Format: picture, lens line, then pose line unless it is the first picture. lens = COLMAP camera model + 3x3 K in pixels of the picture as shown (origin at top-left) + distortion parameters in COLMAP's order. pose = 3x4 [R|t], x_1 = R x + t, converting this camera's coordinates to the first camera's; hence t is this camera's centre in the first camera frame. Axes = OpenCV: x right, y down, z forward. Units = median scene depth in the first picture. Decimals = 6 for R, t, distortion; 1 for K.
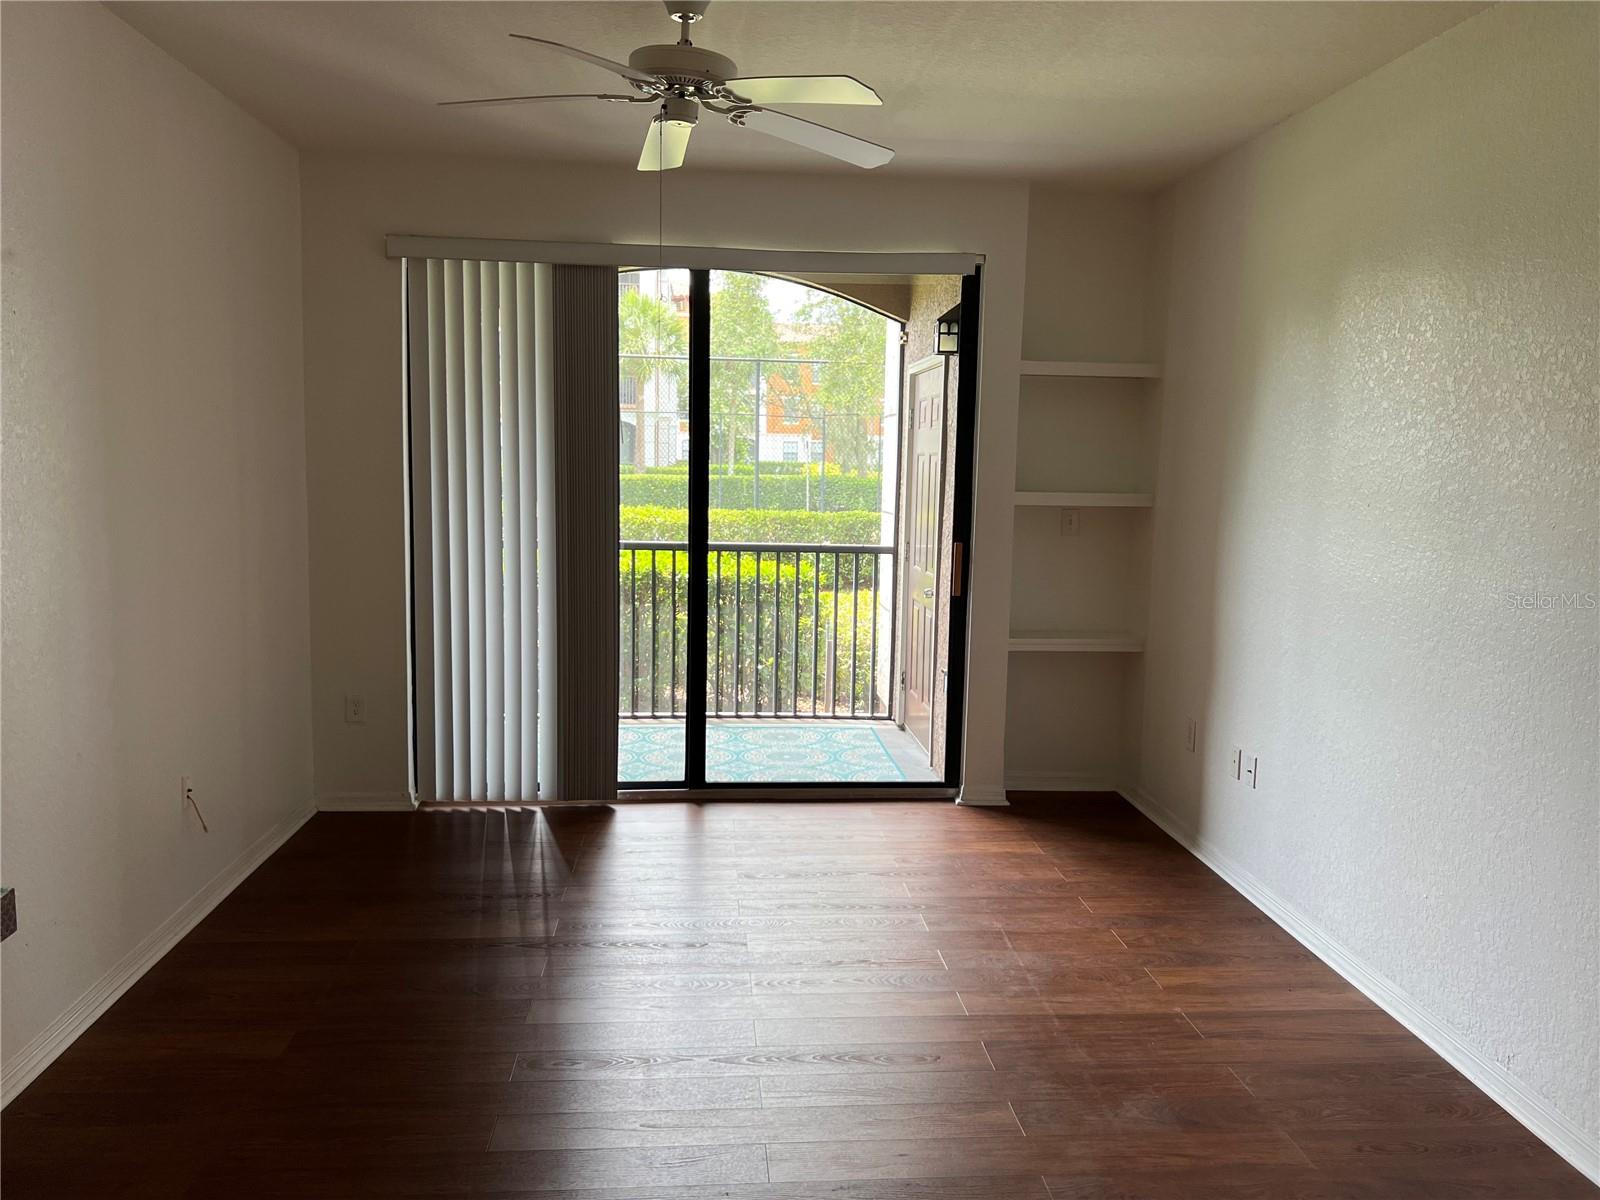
lens RADIAL K [[1211.9, 0, 800.1], [0, 1211.9, 595.5], [0, 0, 1]] dist [0.067389, -0.072033]
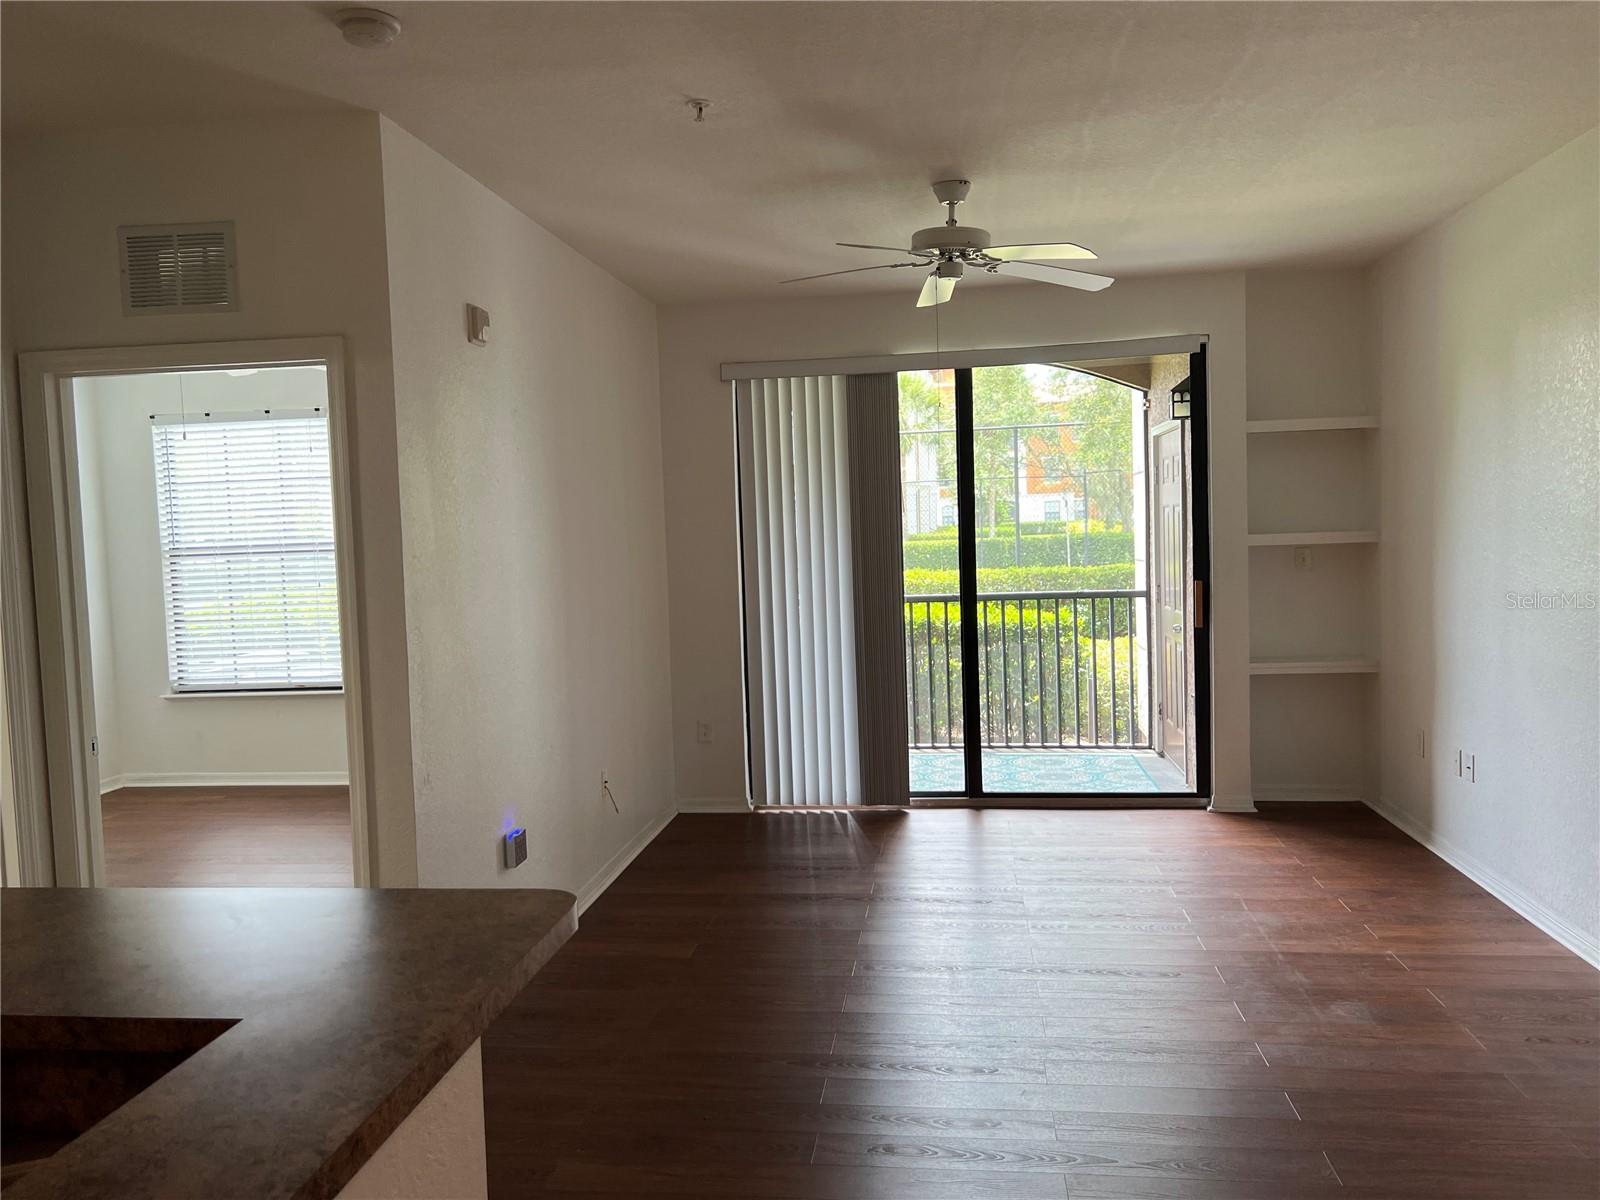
lens RADIAL K [[1211.9, 0, 798.5], [0, 1211.9, 599.2], [0, 0, 1]] dist [0.067389, -0.072033]
pose [[0.975771, -0.040658, -0.214982, 0.010145], [0.029535, 0.998066, -0.054704, 0.028039], [0.216791, 0.047029, 0.975085, -0.227336]]
